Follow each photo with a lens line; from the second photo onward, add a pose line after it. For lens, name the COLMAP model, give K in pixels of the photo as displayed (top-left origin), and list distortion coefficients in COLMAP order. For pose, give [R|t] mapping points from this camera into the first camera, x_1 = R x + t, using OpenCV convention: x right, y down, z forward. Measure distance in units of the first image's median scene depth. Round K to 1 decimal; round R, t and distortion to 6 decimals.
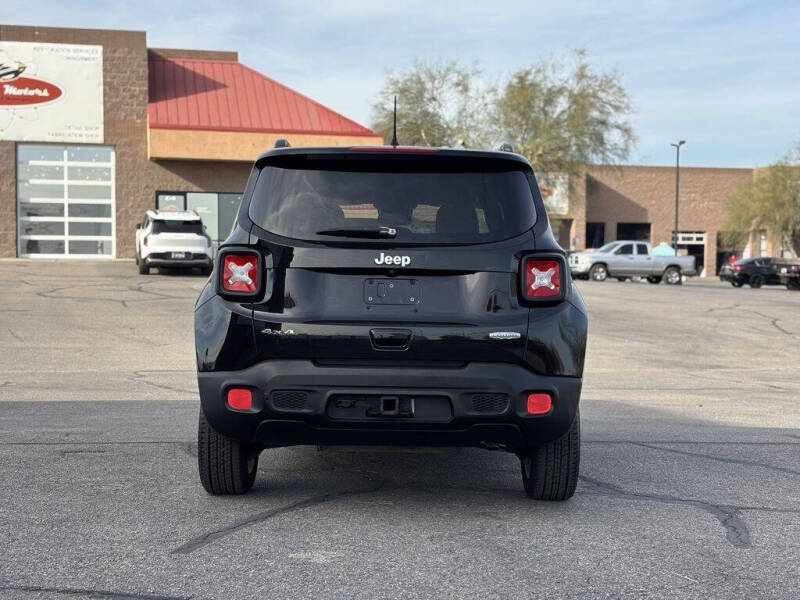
lens RADIAL K [[1236.3, 0, 416.8], [0, 1236.3, 311.4], [0, 0, 1]] dist [0.120203, 0.000000]
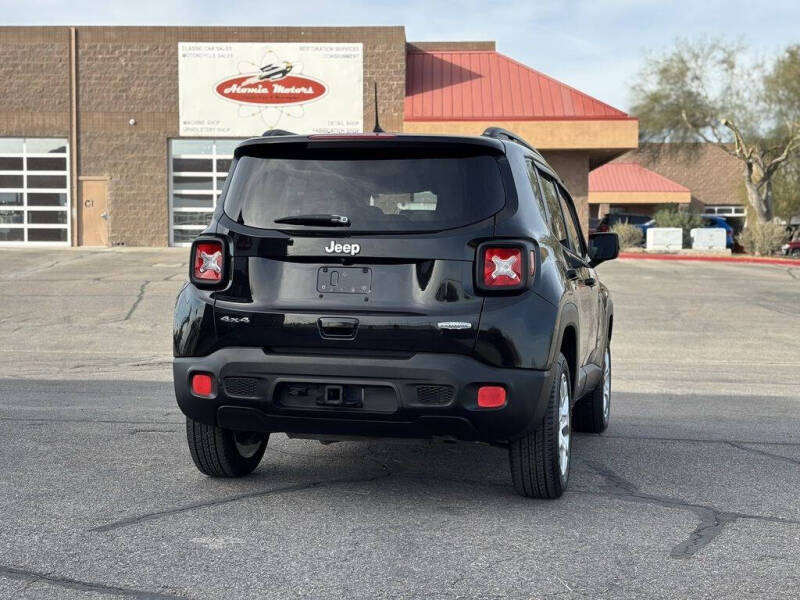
lens RADIAL K [[1236.3, 0, 399.9], [0, 1236.3, 303.7], [0, 0, 1]] dist [0.120203, 0.000000]
pose [[0.966636, 0.007368, -0.256046, 0.253876], [-0.006329, 0.999968, 0.004880, -0.001934], [0.256074, -0.003097, 0.966652, 0.047354]]
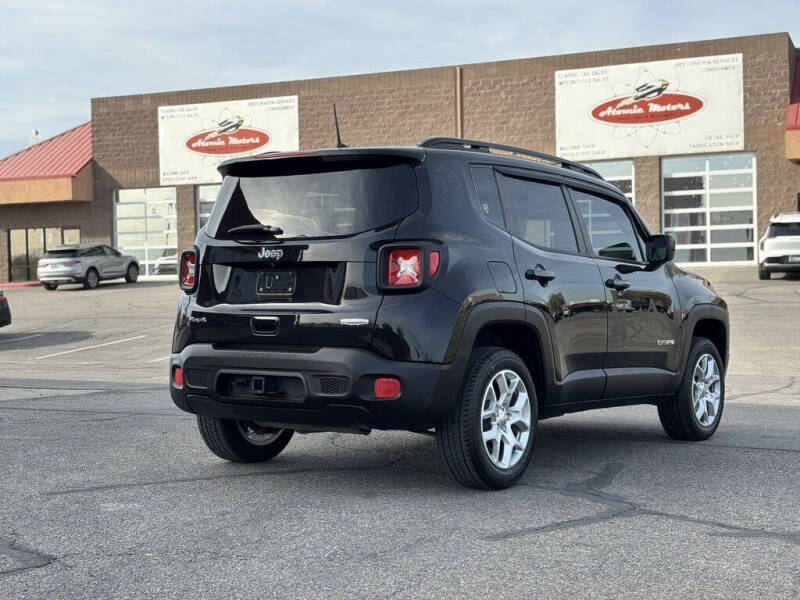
lens RADIAL K [[1236.3, 0, 379.3], [0, 1236.3, 296.2], [0, 0, 1]] dist [0.120203, 0.000000]
pose [[0.807379, -0.014570, -0.589853, 0.647219], [0.002607, 0.999773, -0.021127, 0.018237], [0.590028, 0.015520, 0.807234, 0.148493]]
